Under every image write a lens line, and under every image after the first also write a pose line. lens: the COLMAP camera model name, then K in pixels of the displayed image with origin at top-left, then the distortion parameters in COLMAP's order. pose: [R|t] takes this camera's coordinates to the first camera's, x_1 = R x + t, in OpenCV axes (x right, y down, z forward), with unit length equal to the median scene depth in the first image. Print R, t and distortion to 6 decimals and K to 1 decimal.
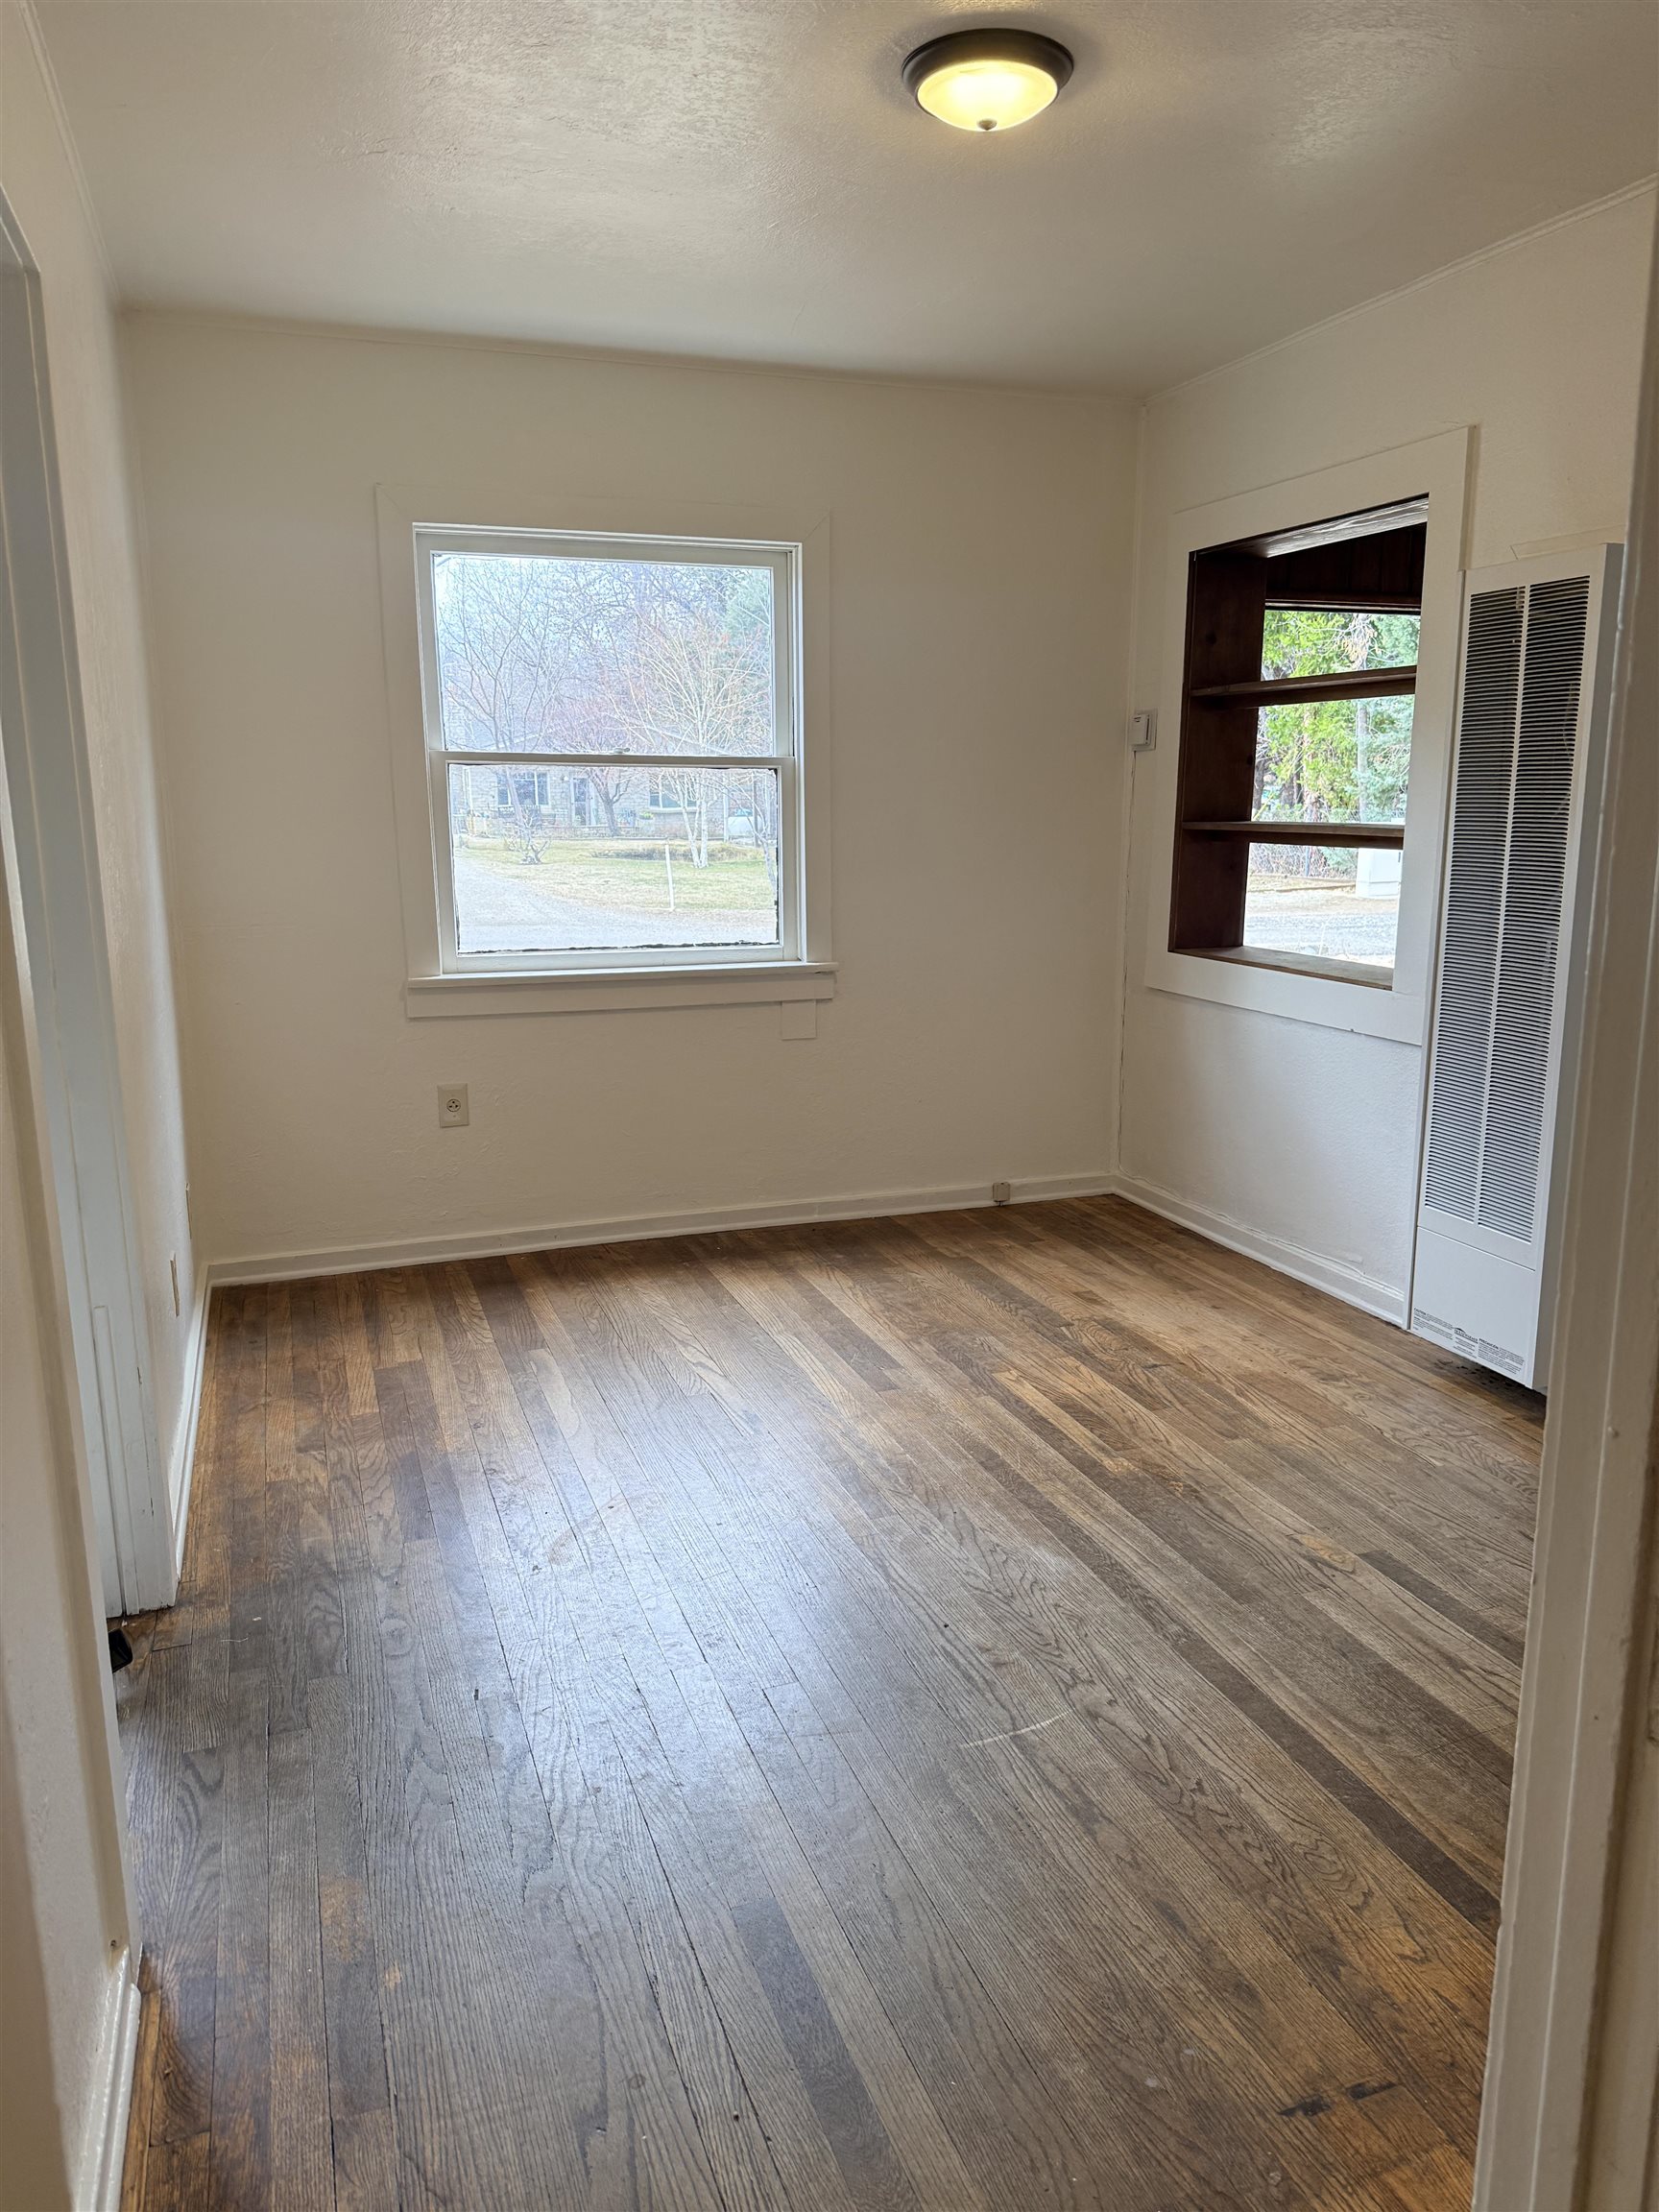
lens RADIAL K [[1536.4, 0, 829.5], [0, 1536.4, 1106.0], [0, 0, 1]] dist [0.155208, -0.317633]
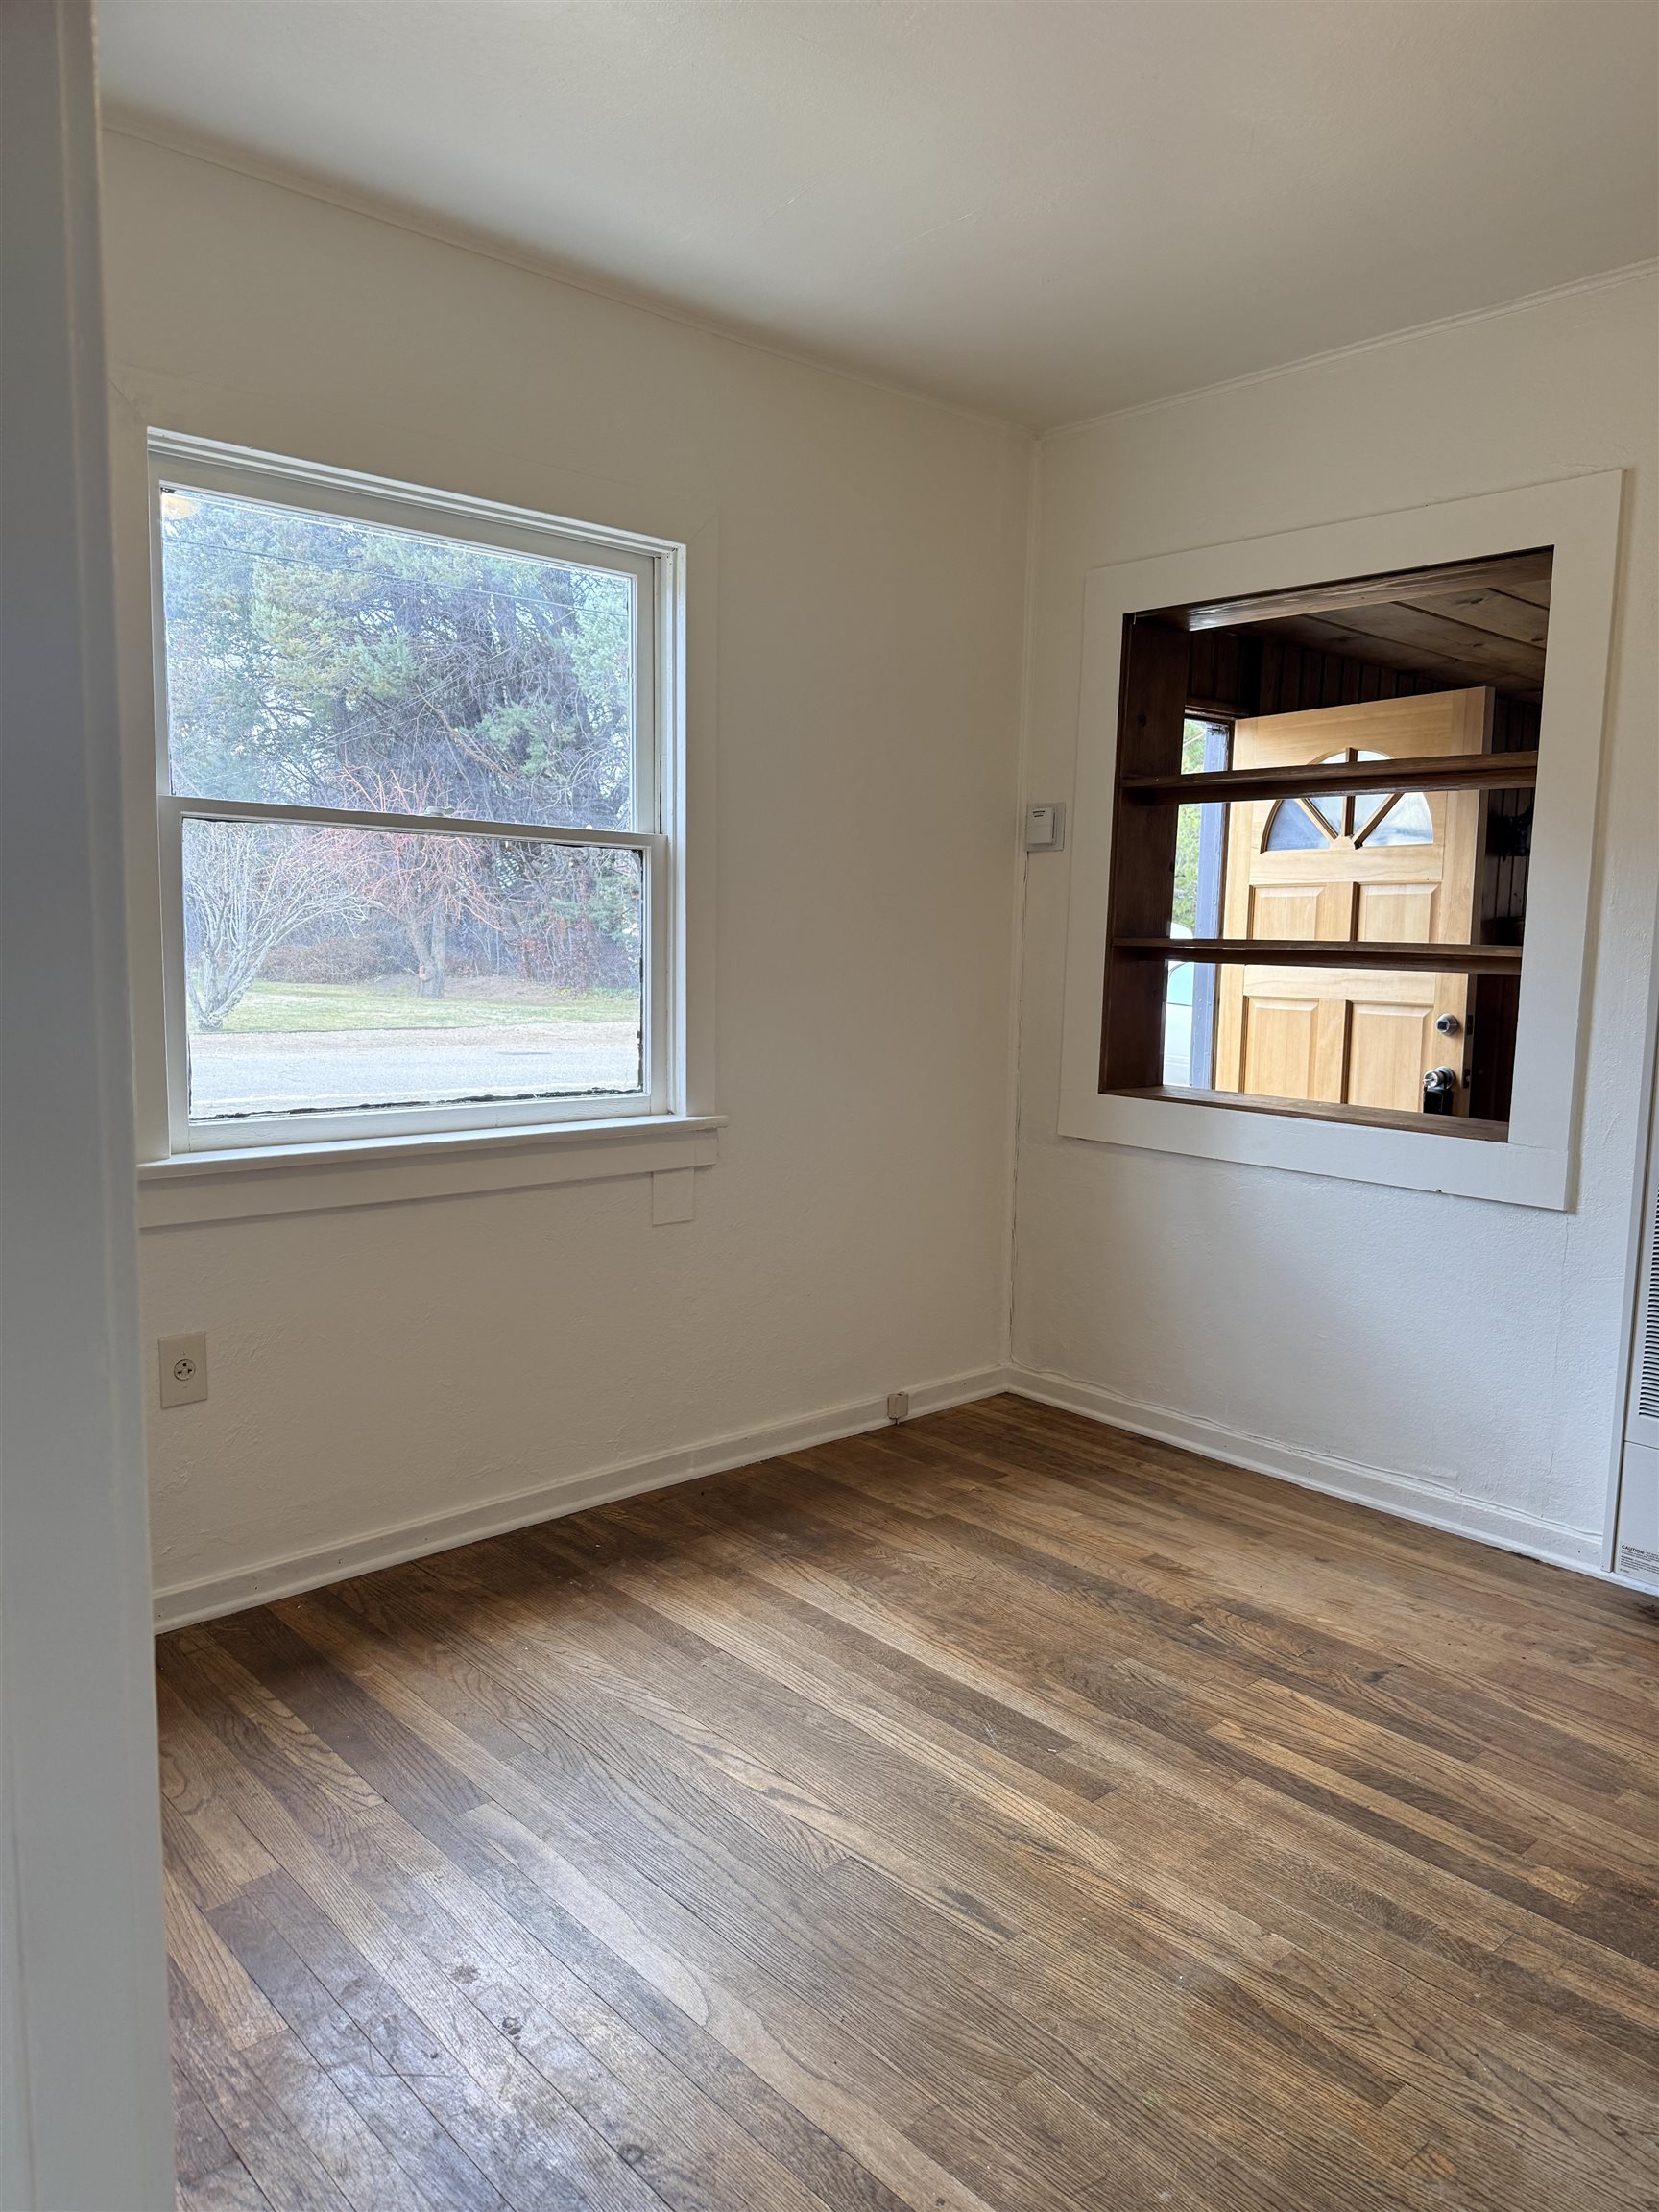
lens RADIAL K [[1536.4, 0, 829.5], [0, 1536.4, 1106.0], [0, 0, 1]] dist [0.155208, -0.317633]
pose [[0.922957, -0.021996, 0.384273, -0.240809], [0.051501, 0.996446, -0.066661, -0.049217], [-0.381441, 0.081316, 0.920810, 0.328052]]
